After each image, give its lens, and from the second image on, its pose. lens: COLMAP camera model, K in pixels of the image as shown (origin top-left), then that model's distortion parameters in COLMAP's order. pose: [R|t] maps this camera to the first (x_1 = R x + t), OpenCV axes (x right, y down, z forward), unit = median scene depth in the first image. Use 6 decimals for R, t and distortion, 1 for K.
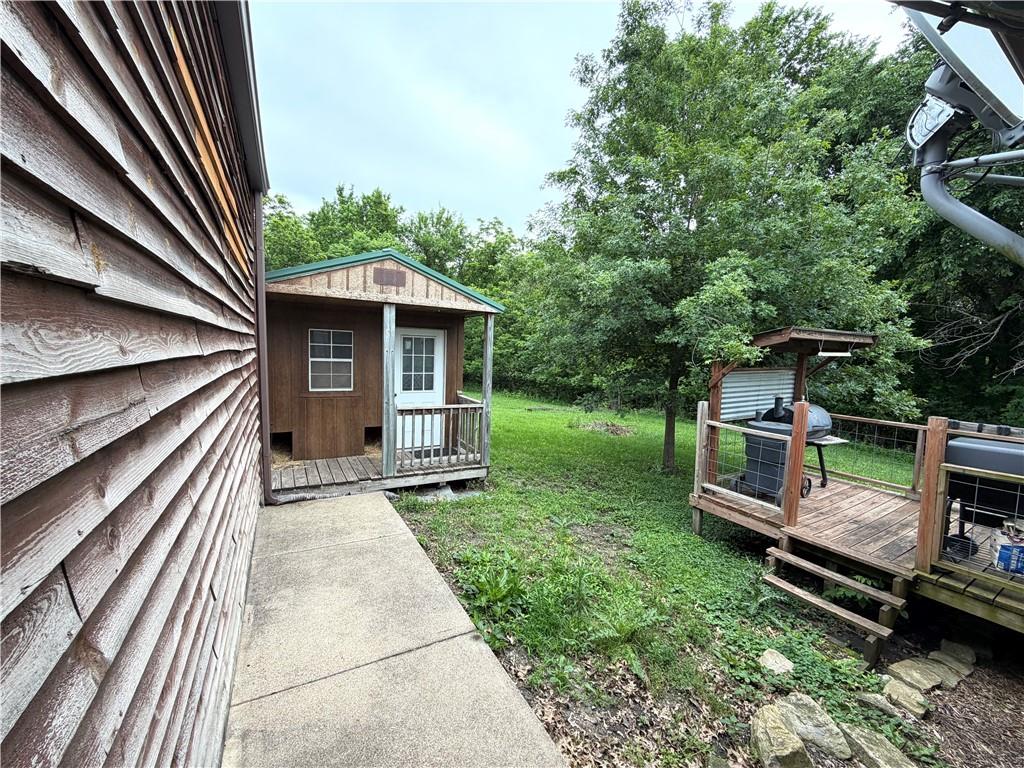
lens RADIAL K [[407.6, 0, 510.5], [0, 407.6, 381.8], [0, 0, 1]] dist [-0.001542, -0.000074]
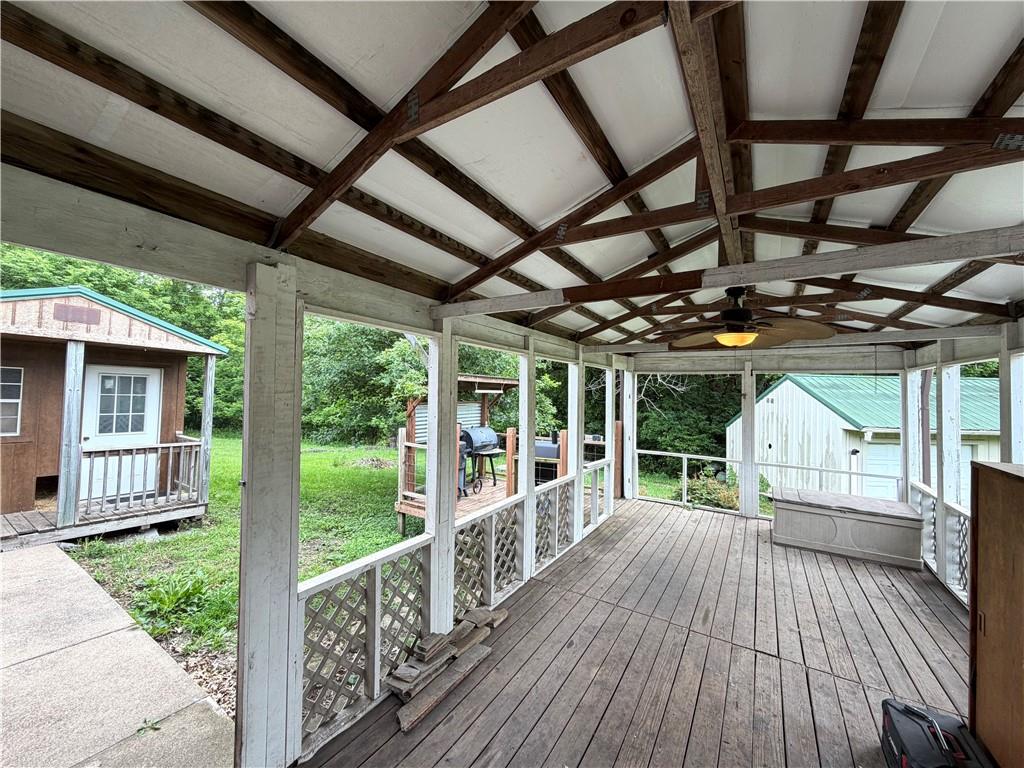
lens RADIAL K [[407.6, 0, 512.5], [0, 407.6, 382.8], [0, 0, 1]] dist [-0.001542, -0.000074]
pose [[0.886155, 0.007218, 0.463333, 0.164979], [0.037977, 0.995384, -0.088140, 0.029732], [-0.461830, 0.095701, 0.881790, -0.302904]]
